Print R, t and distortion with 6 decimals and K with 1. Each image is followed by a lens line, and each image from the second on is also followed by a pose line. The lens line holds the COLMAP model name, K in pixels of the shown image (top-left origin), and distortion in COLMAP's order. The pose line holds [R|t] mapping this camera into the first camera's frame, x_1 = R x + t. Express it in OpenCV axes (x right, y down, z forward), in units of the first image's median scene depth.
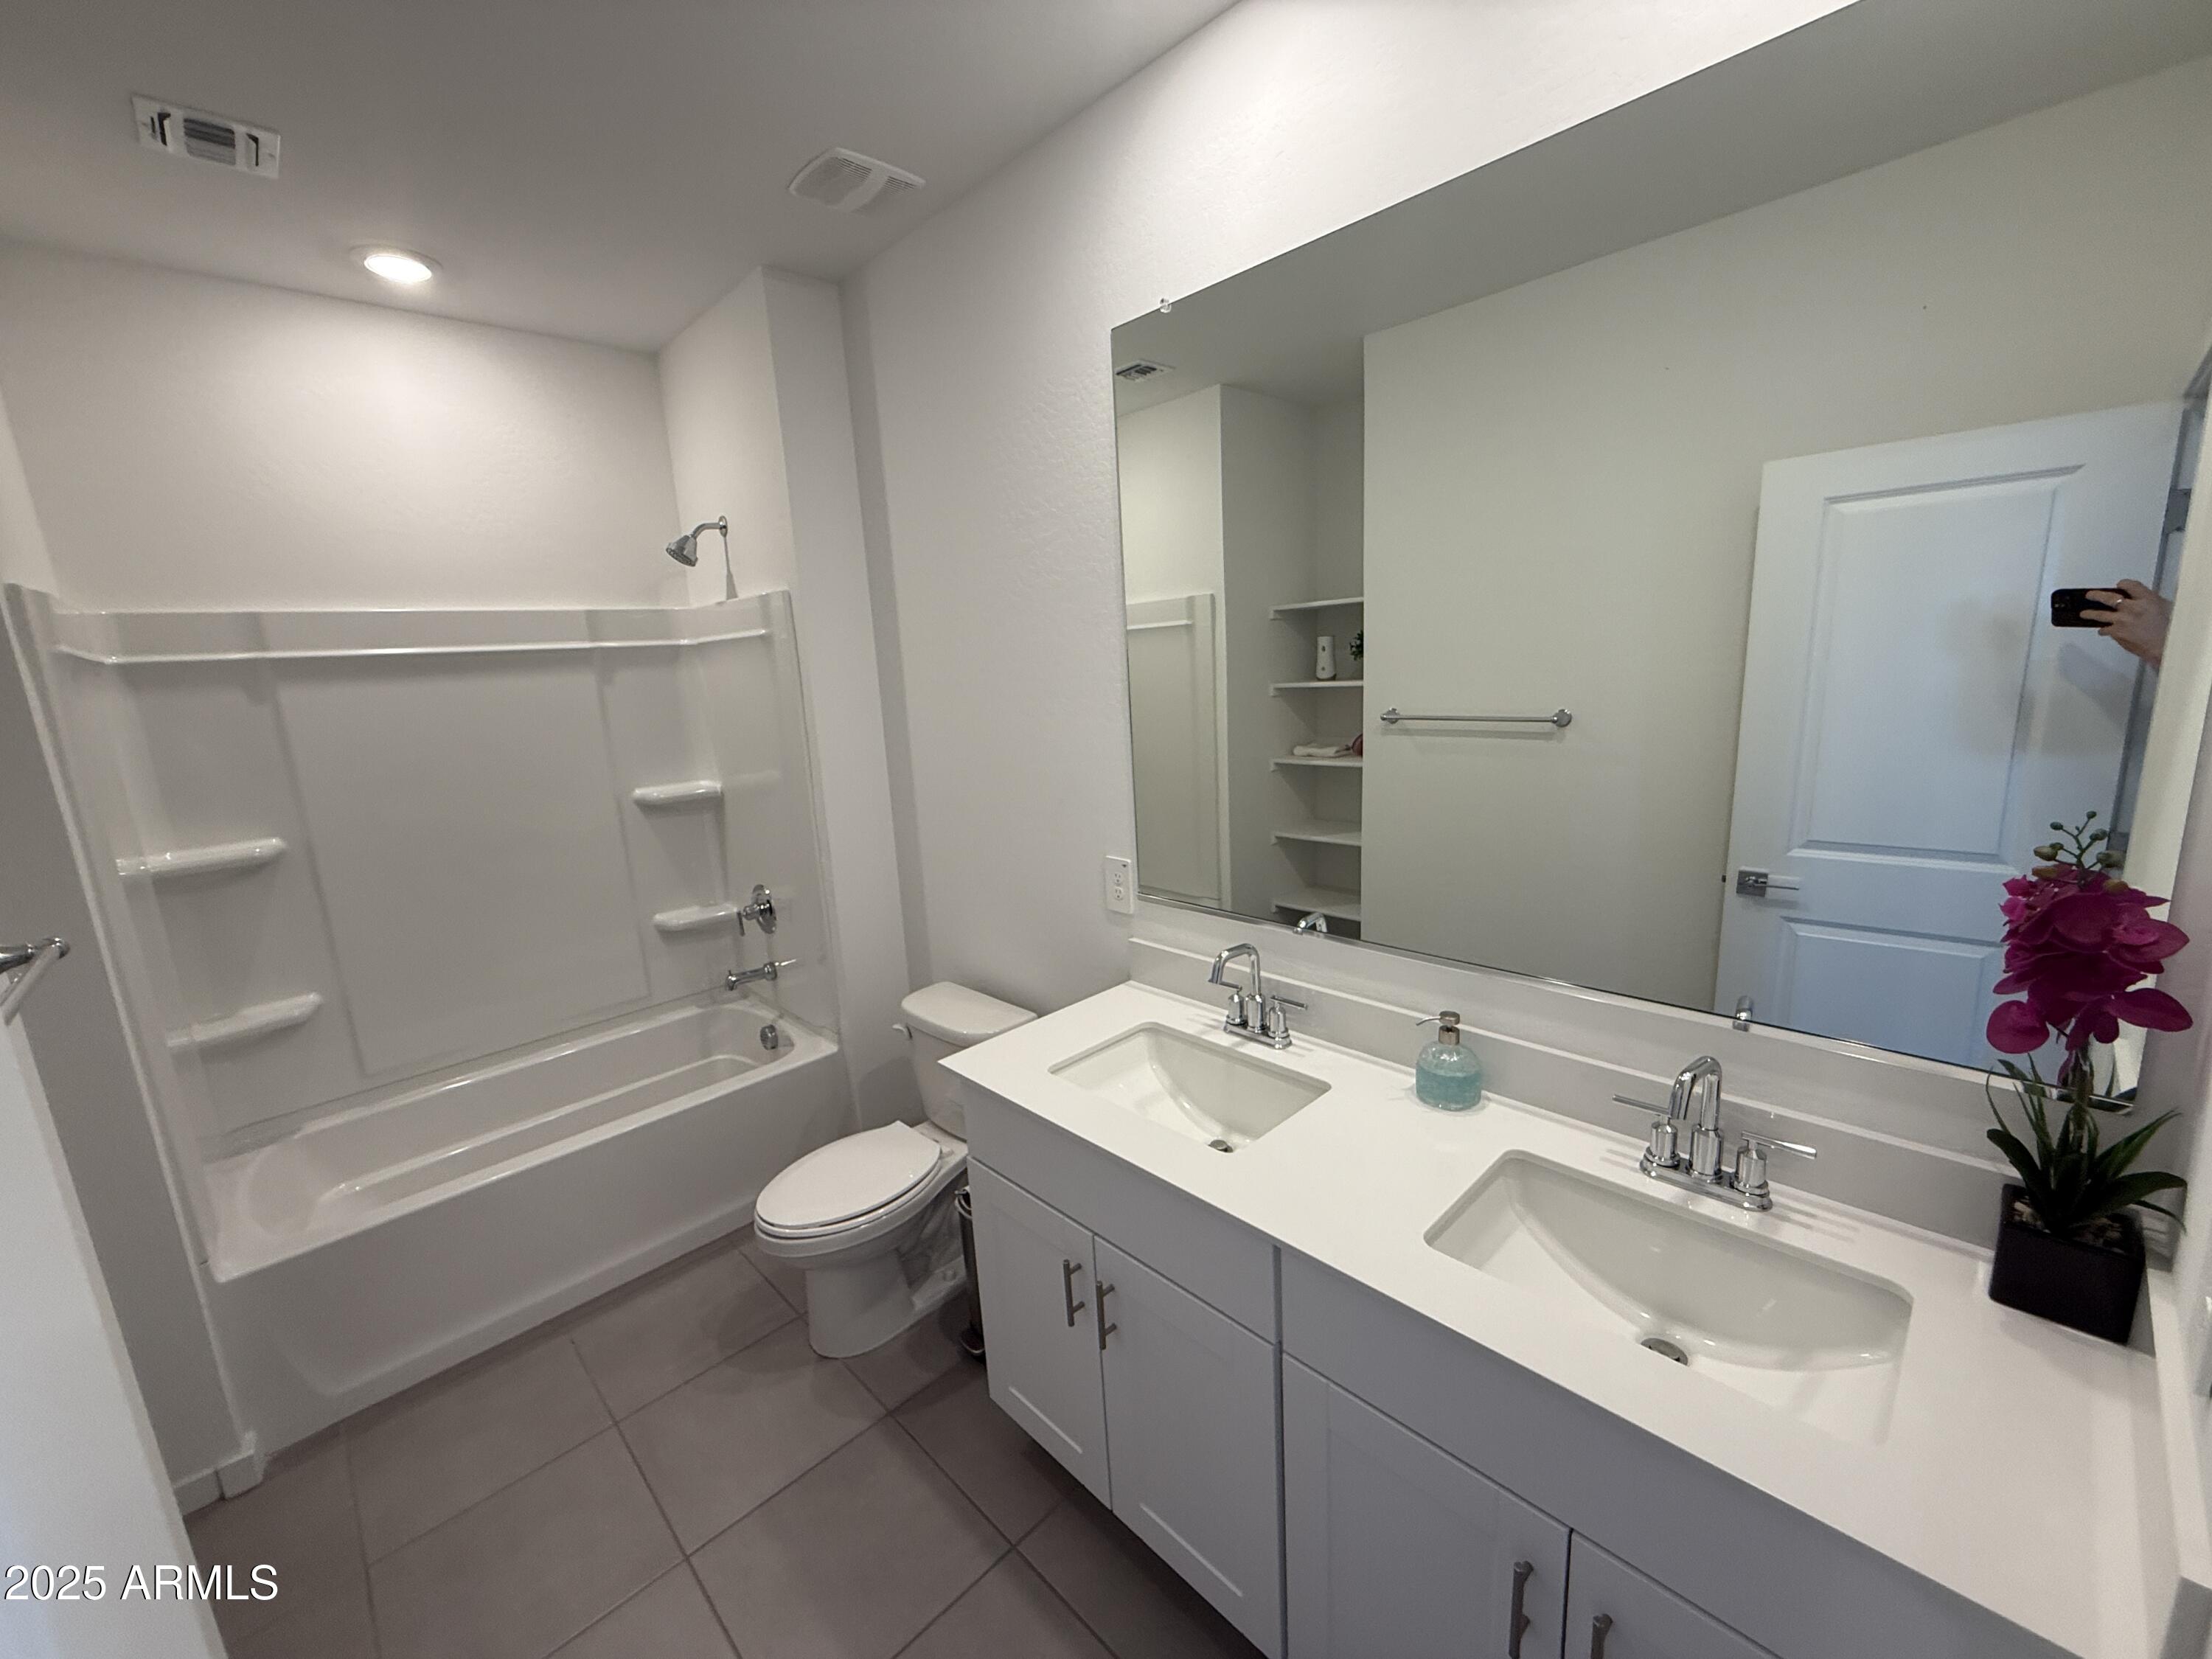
lens RADIAL K [[881.2, 0, 1100.6], [0, 881.2, 830.8], [0, 0, 1]] dist [0.003290, -0.000346]
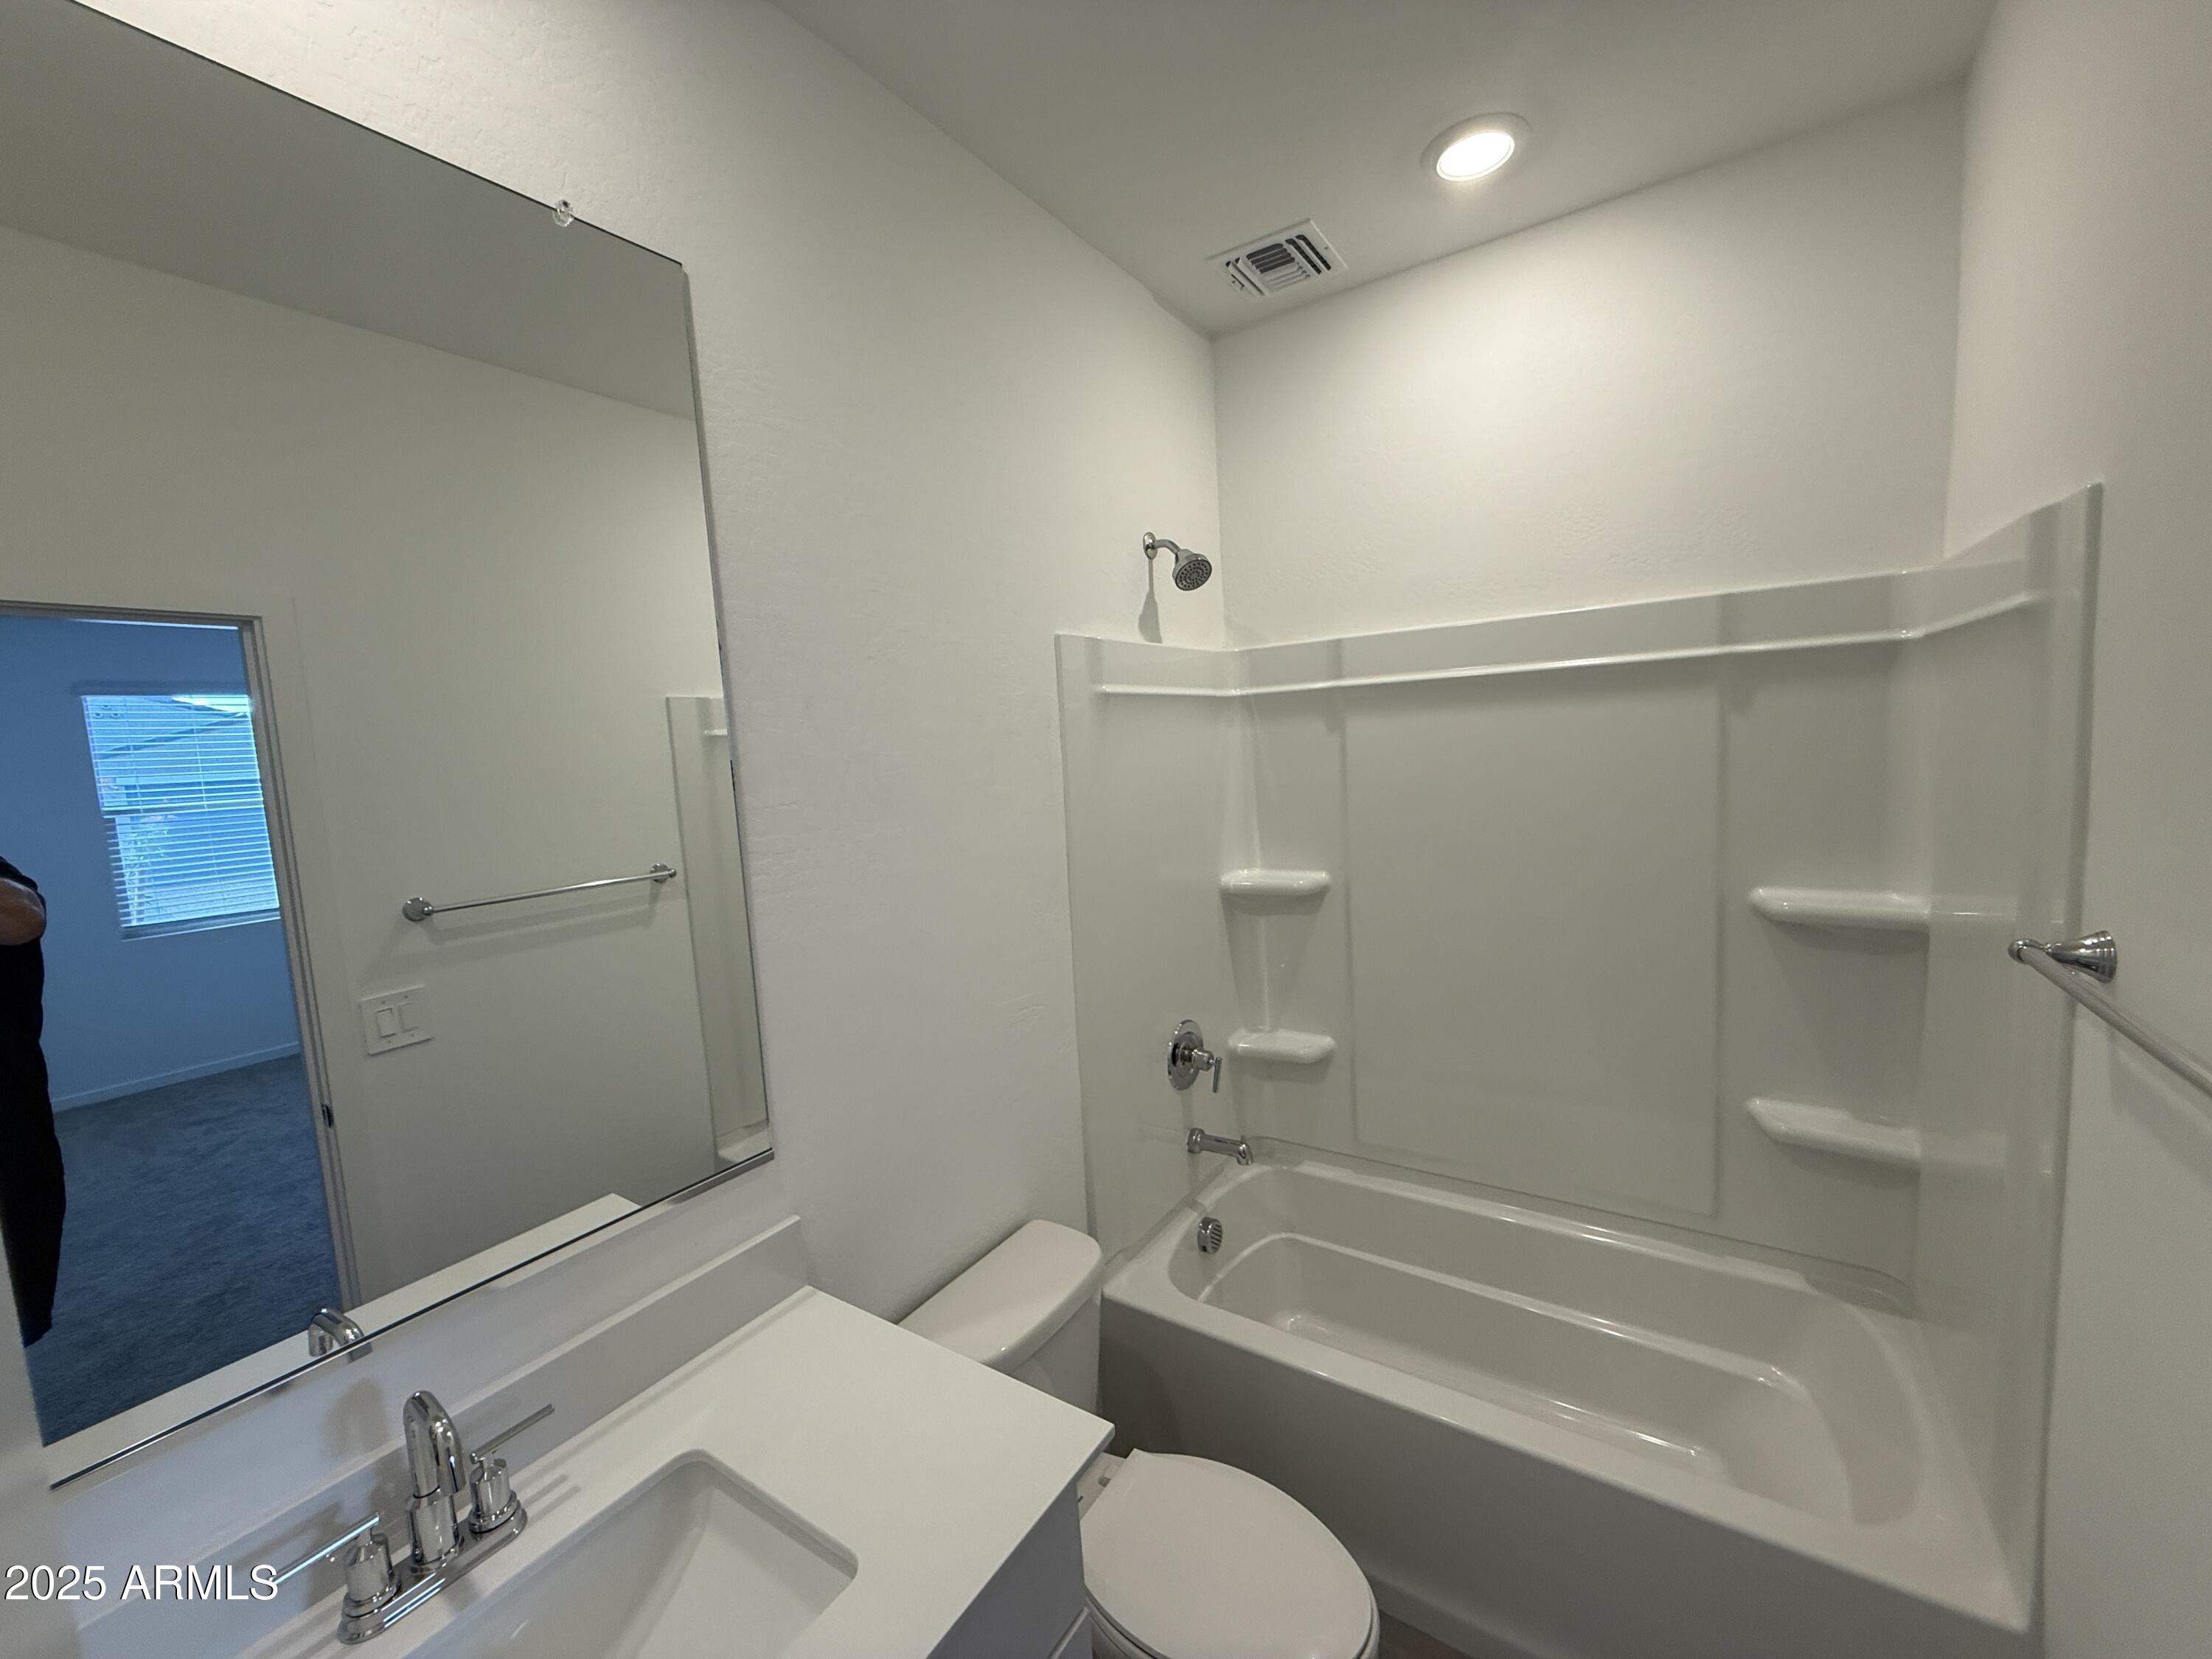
lens RADIAL K [[881.2, 0, 1100.6], [0, 881.2, 831.6], [0, 0, 1]] dist [0.003290, -0.000346]
pose [[0.210973, 0.142005, -0.967122, -0.055063], [-0.150818, 0.982273, 0.111329, -0.099147], [0.965787, 0.122372, 0.228650, 0.503981]]
